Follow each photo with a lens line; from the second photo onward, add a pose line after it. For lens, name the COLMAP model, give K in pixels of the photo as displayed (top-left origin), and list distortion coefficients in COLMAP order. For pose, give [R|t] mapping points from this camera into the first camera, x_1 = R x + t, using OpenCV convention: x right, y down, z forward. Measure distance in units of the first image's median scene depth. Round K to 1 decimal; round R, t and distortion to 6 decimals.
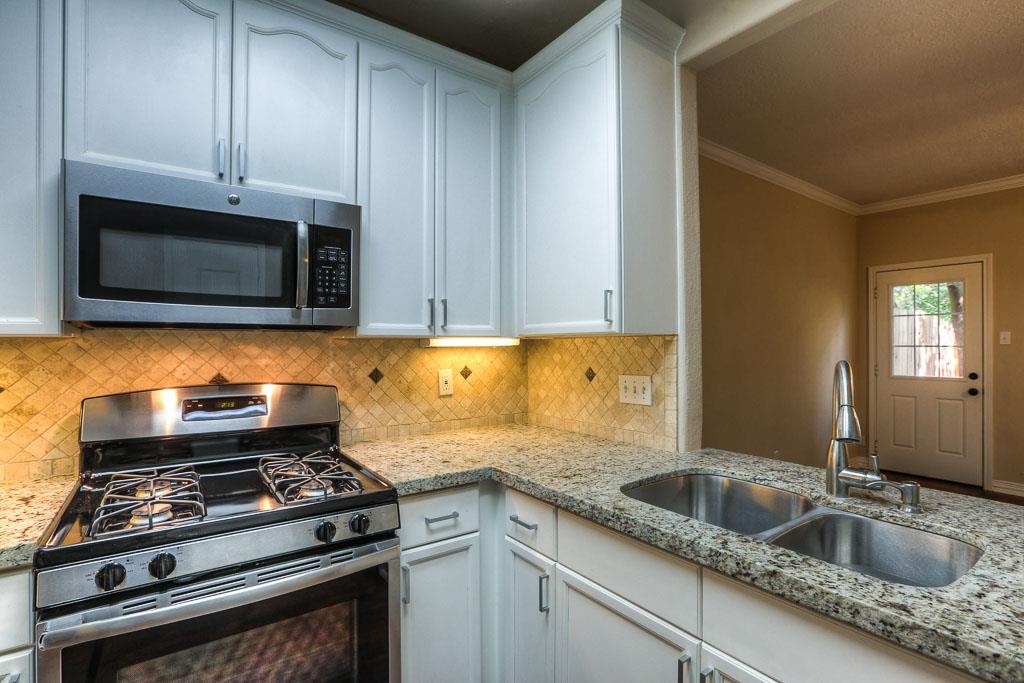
lens RADIAL K [[484.9, 0, 506.9], [0, 484.9, 342.7], [0, 0, 1]] dist [-0.043041, 0.014586]
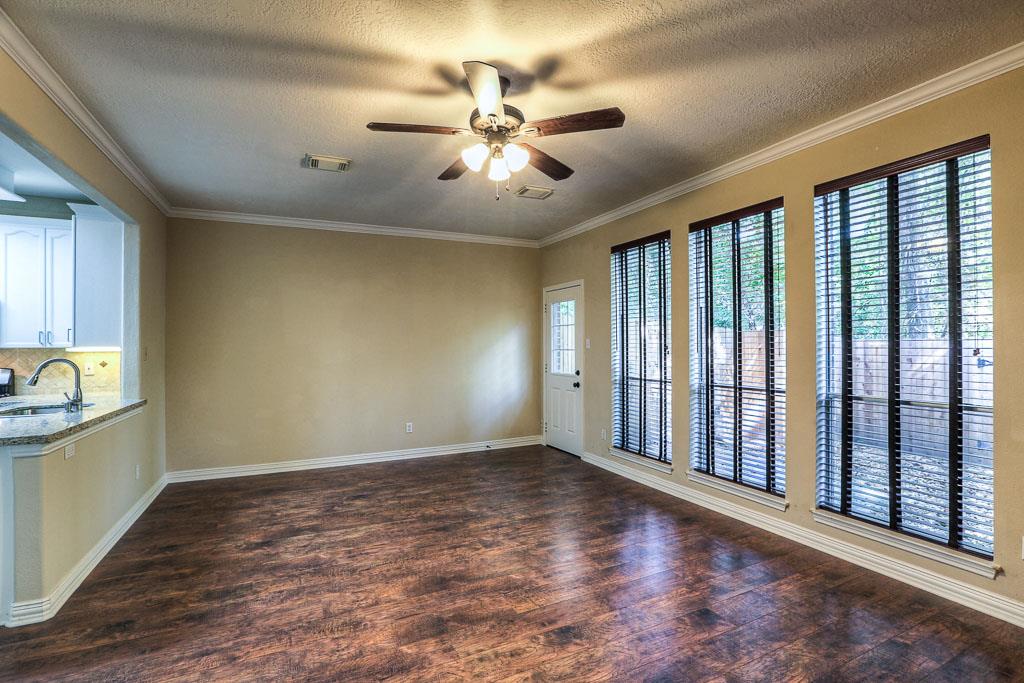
lens RADIAL K [[466.0, 0, 509.0], [0, 466.0, 343.7], [0, 0, 1]] dist [-0.046129, 0.013536]
pose [[0.986564, -0.001016, -0.163370, 2.957641], [0.001409, 0.999996, 0.002292, -0.040234], [0.163367, -0.002492, 0.986562, -0.915010]]
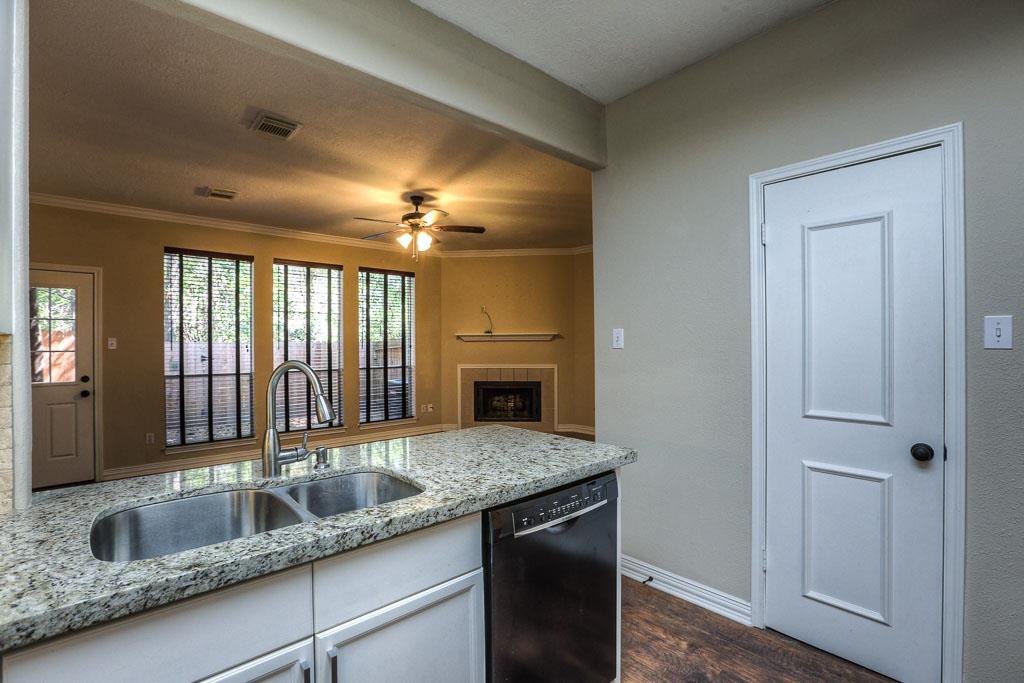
lens RADIAL K [[466.0, 0, 509.6], [0, 466.0, 341.5], [0, 0, 1]] dist [-0.046129, 0.013536]
pose [[-0.122074, 0.011891, 0.992450, -0.428975], [0.003905, 0.999926, -0.011501, 0.003561], [-0.992513, 0.002471, -0.122111, 0.479347]]
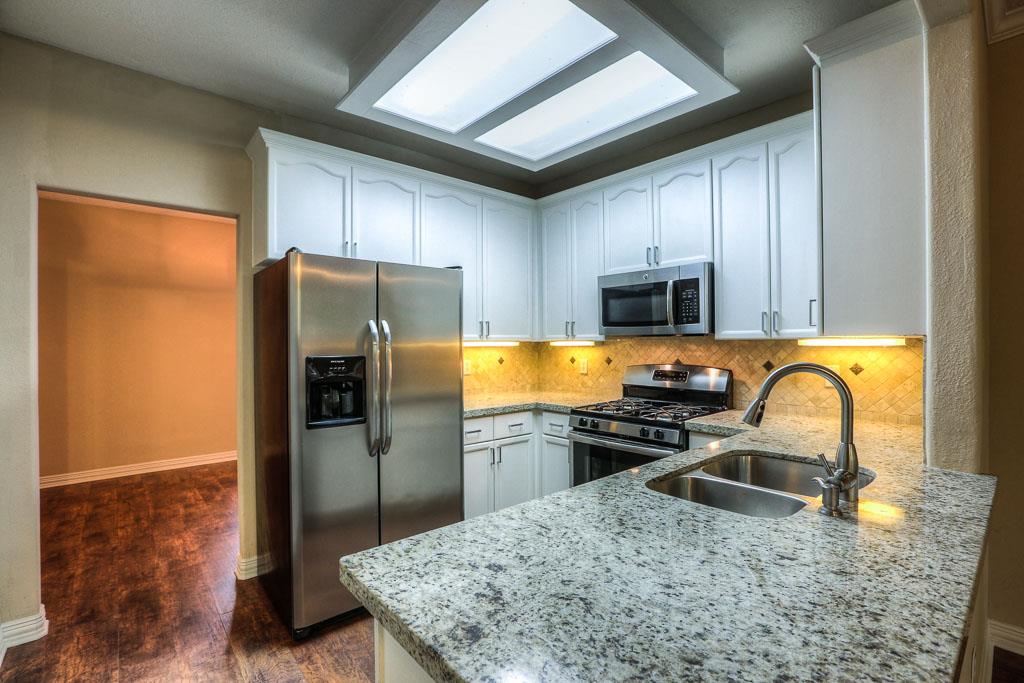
lens RADIAL K [[466.0, 0, 511.3], [0, 466.0, 343.5], [0, 0, 1]] dist [-0.046129, 0.013536]
pose [[0.103363, 0.004070, -0.994635, 1.356847], [0.009846, 0.999938, 0.005115, -0.015380], [0.994595, -0.010322, 0.103317, 0.172726]]
